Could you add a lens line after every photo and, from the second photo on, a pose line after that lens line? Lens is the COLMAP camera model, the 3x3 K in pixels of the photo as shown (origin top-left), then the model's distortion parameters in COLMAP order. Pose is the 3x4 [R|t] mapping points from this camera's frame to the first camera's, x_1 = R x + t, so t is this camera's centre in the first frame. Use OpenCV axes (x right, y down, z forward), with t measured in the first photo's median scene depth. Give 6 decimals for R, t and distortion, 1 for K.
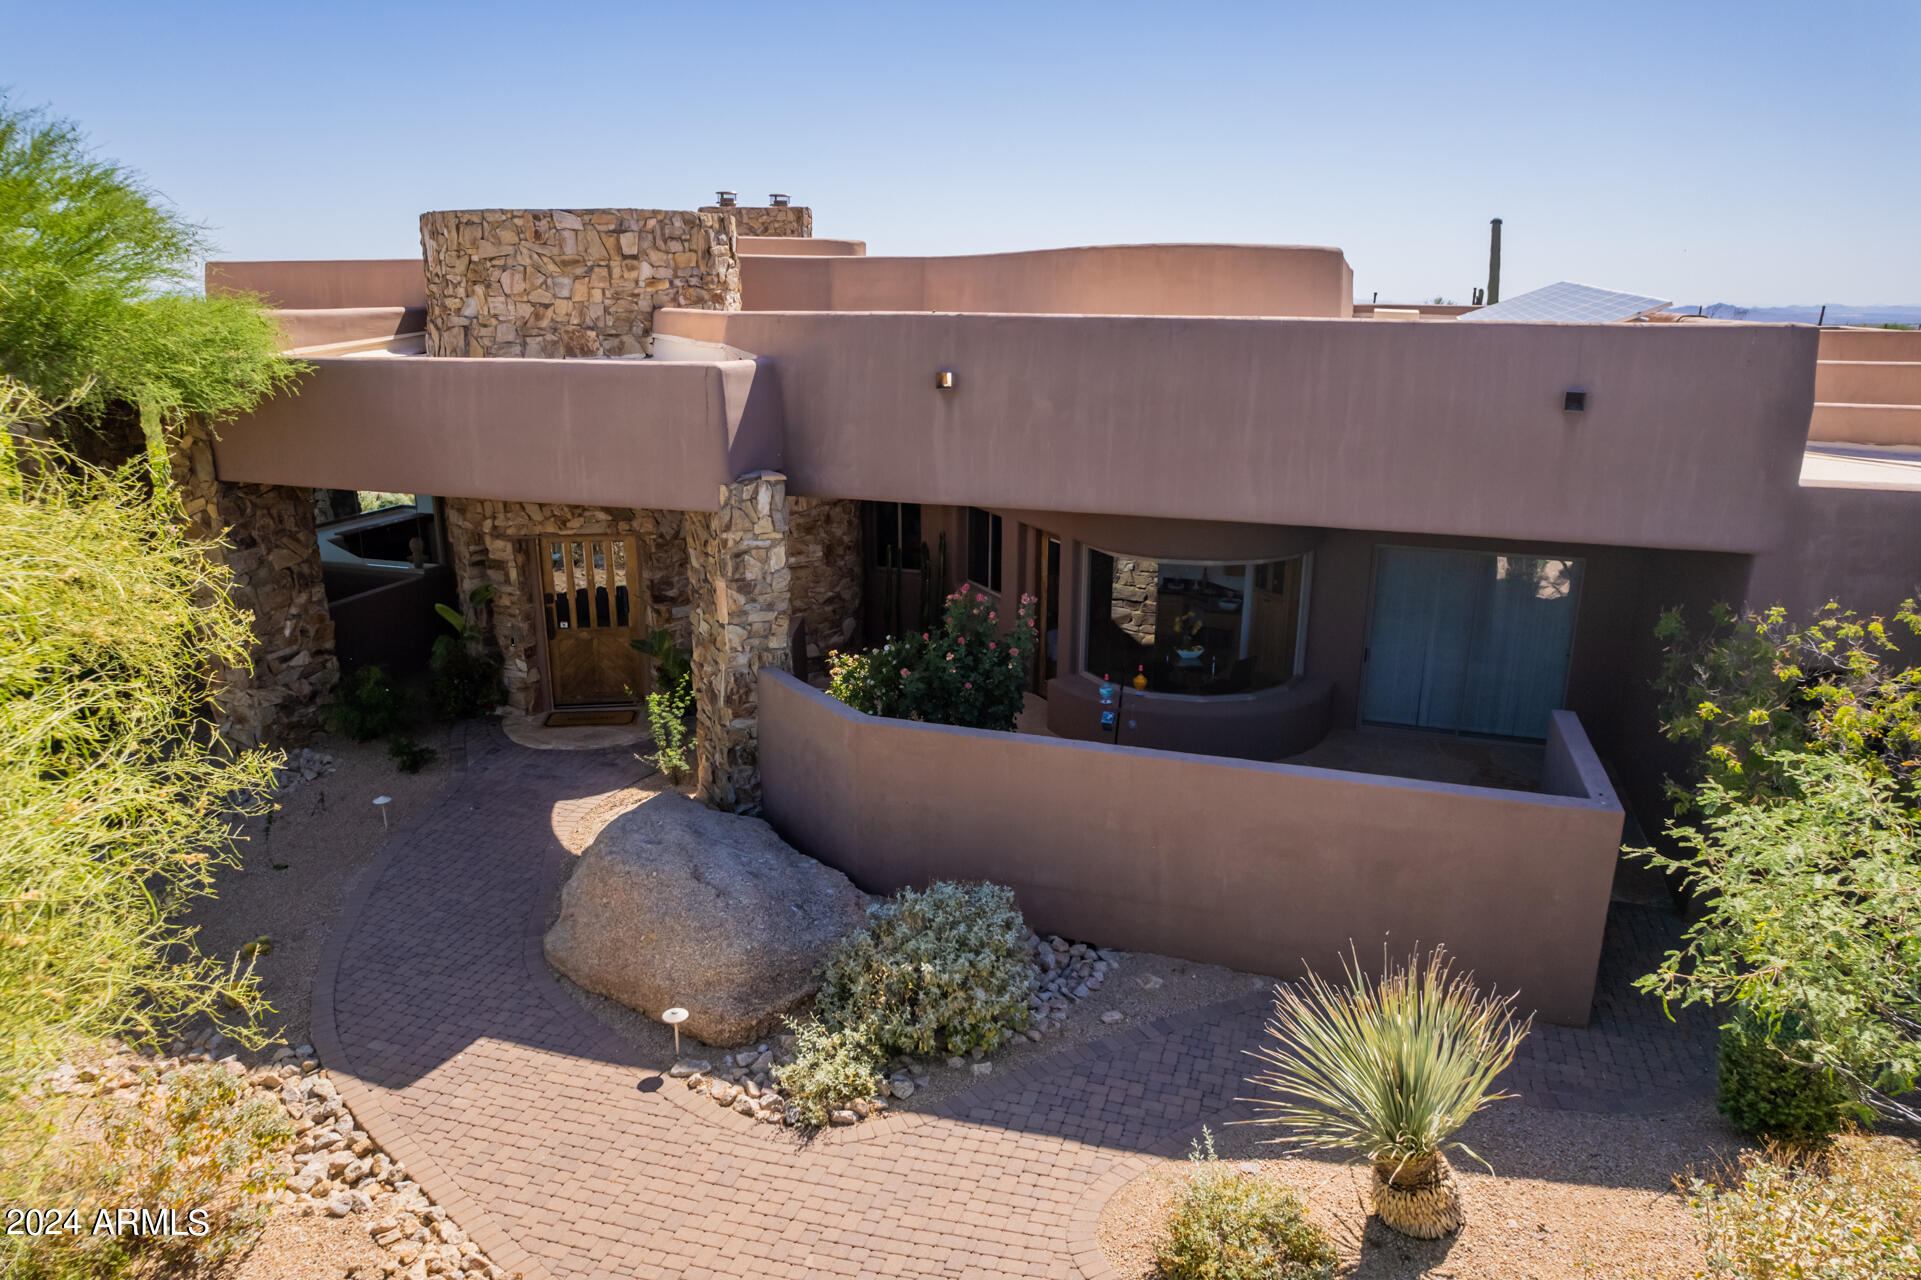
lens RADIAL K [[1247.3, 0, 960.5], [0, 1247.3, 640.0], [0, 0, 1]] dist [-0.079355, 0.073516]
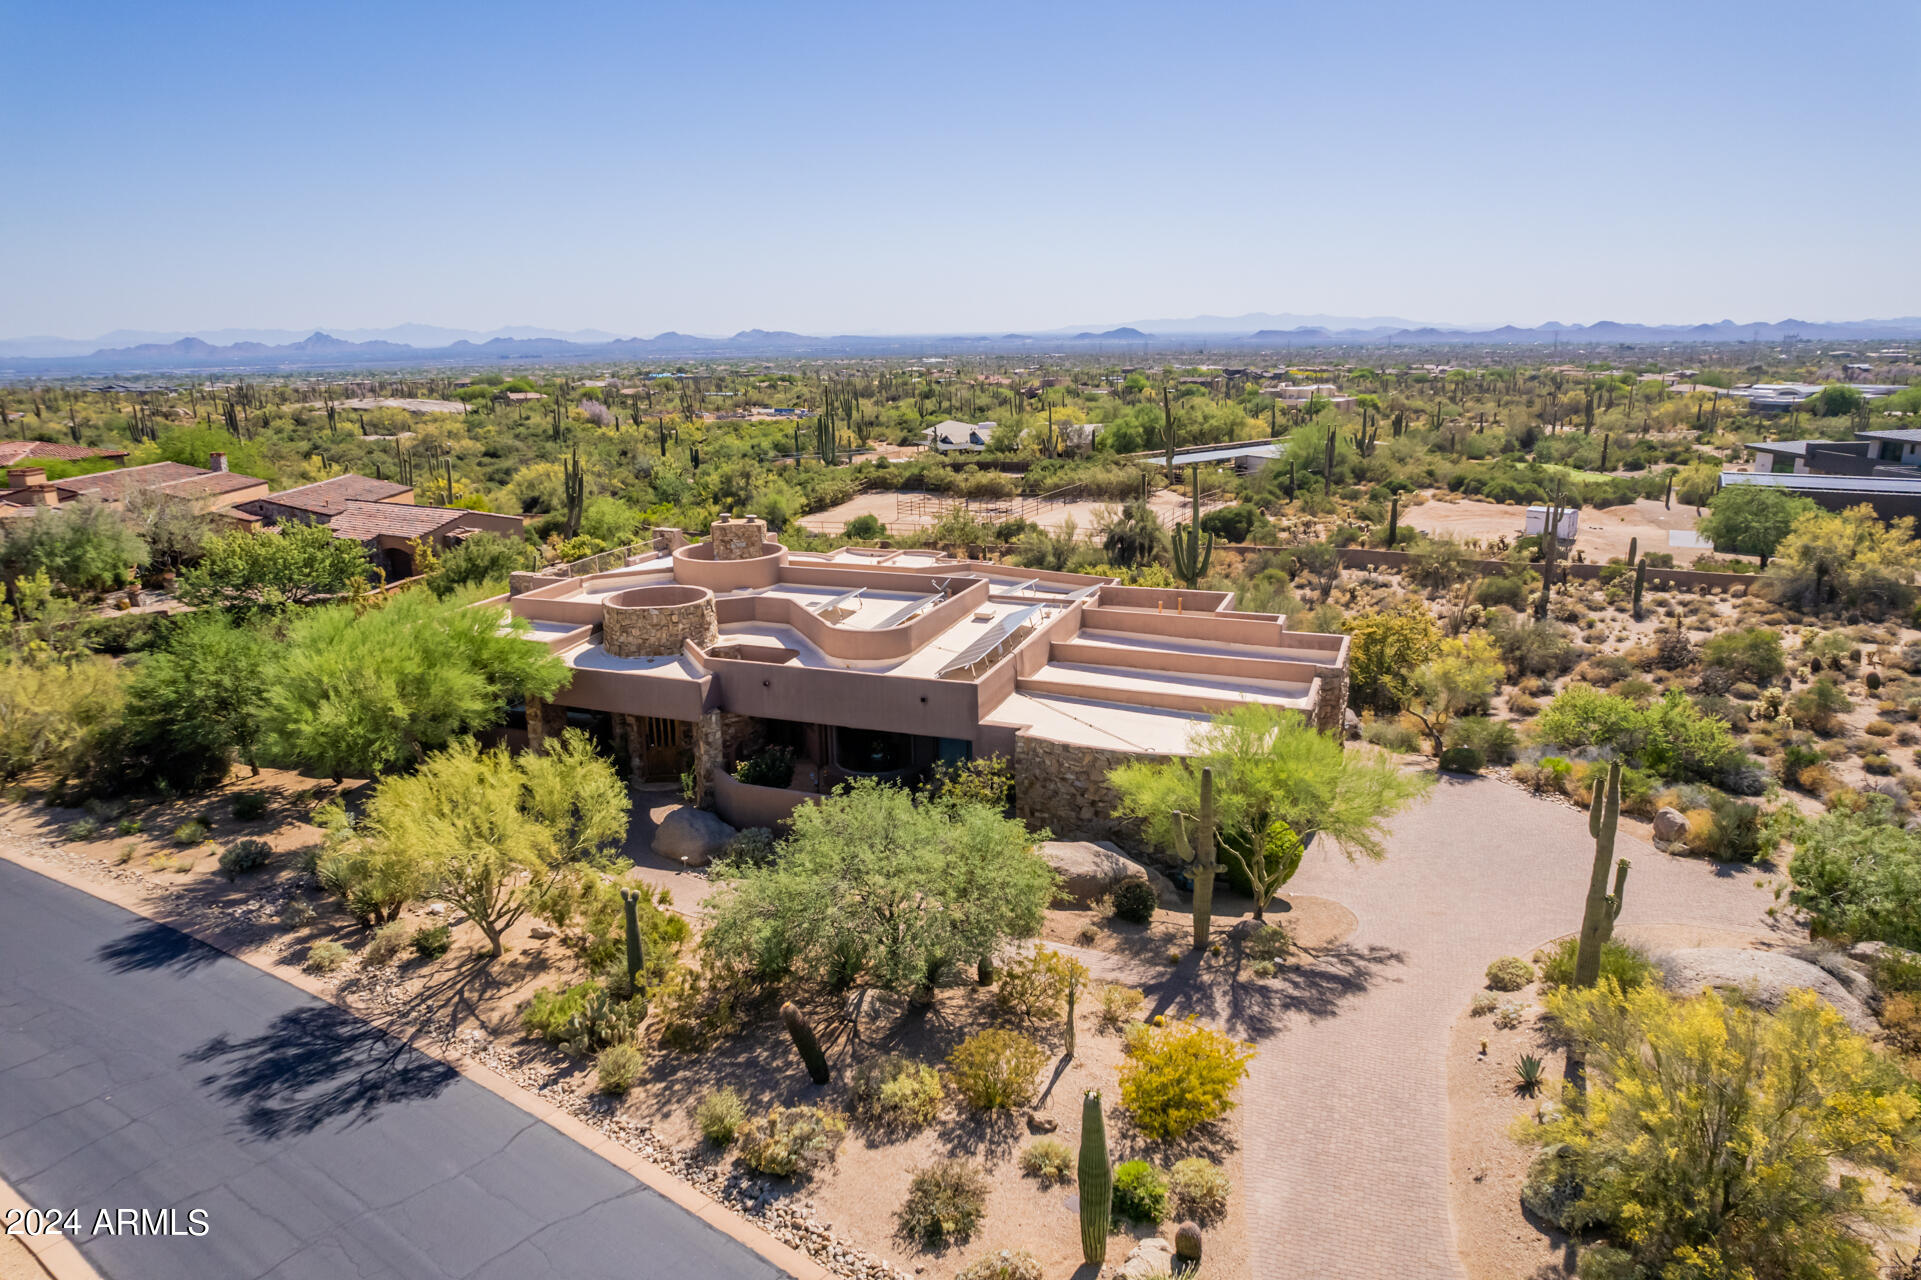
lens RADIAL K [[1247.3, 0, 960.5], [0, 1247.3, 640.0], [0, 0, 1]] dist [-0.079355, 0.073516]
pose [[0.999078, -0.000359, -0.042939, 0.657332], [-0.000873, 0.999589, -0.028660, -0.228359], [0.042932, 0.028671, 0.998667, -2.355248]]
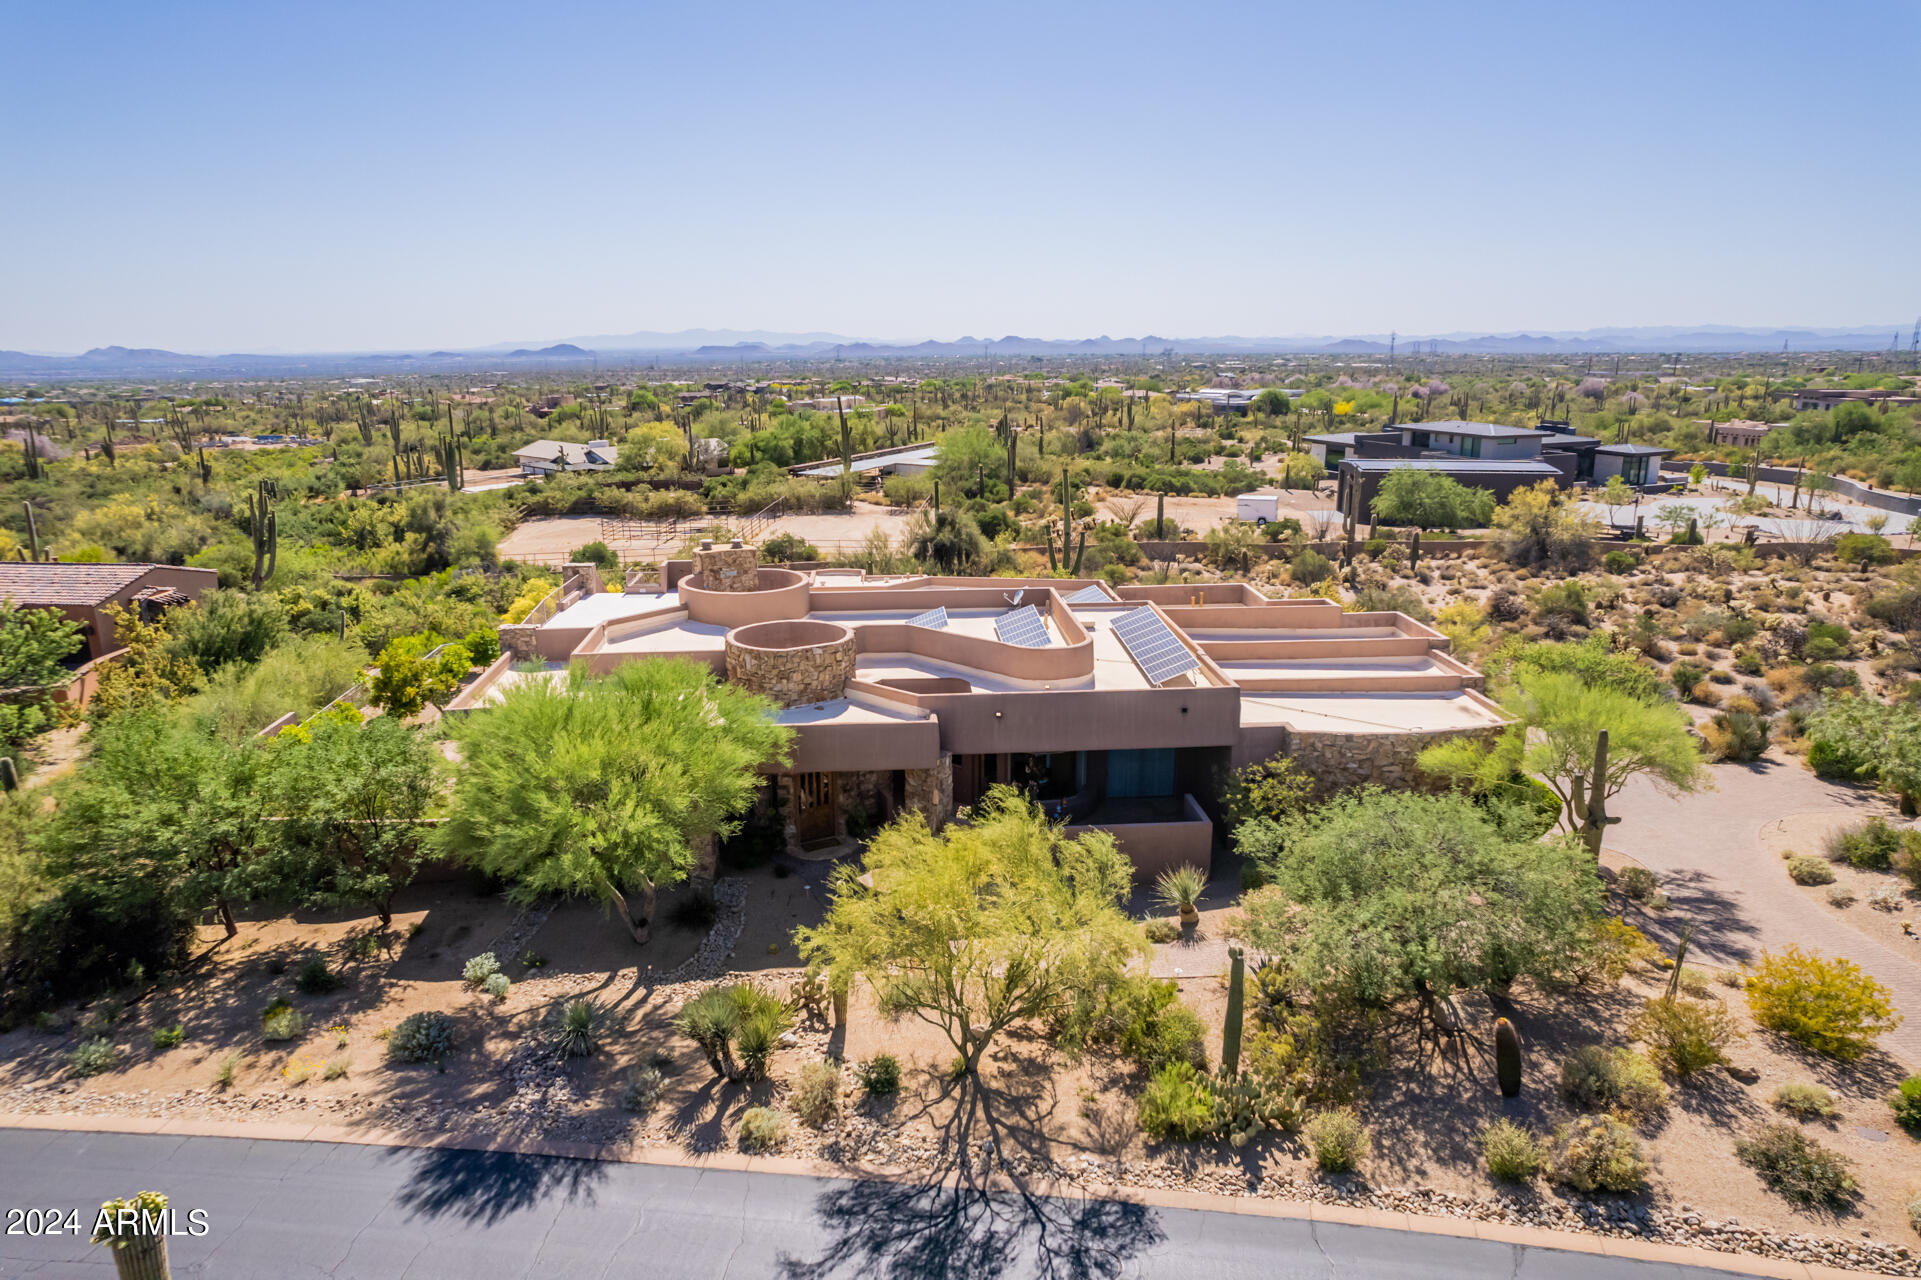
lens RADIAL K [[1247.3, 0, 960.5], [0, 1247.3, 640.0], [0, 0, 1]] dist [-0.079355, 0.073516]
pose [[0.919470, -0.095935, 0.381276, -1.238745], [0.110691, 0.993711, -0.016906, -0.347078], [-0.377256, 0.057748, 0.924307, -1.793241]]
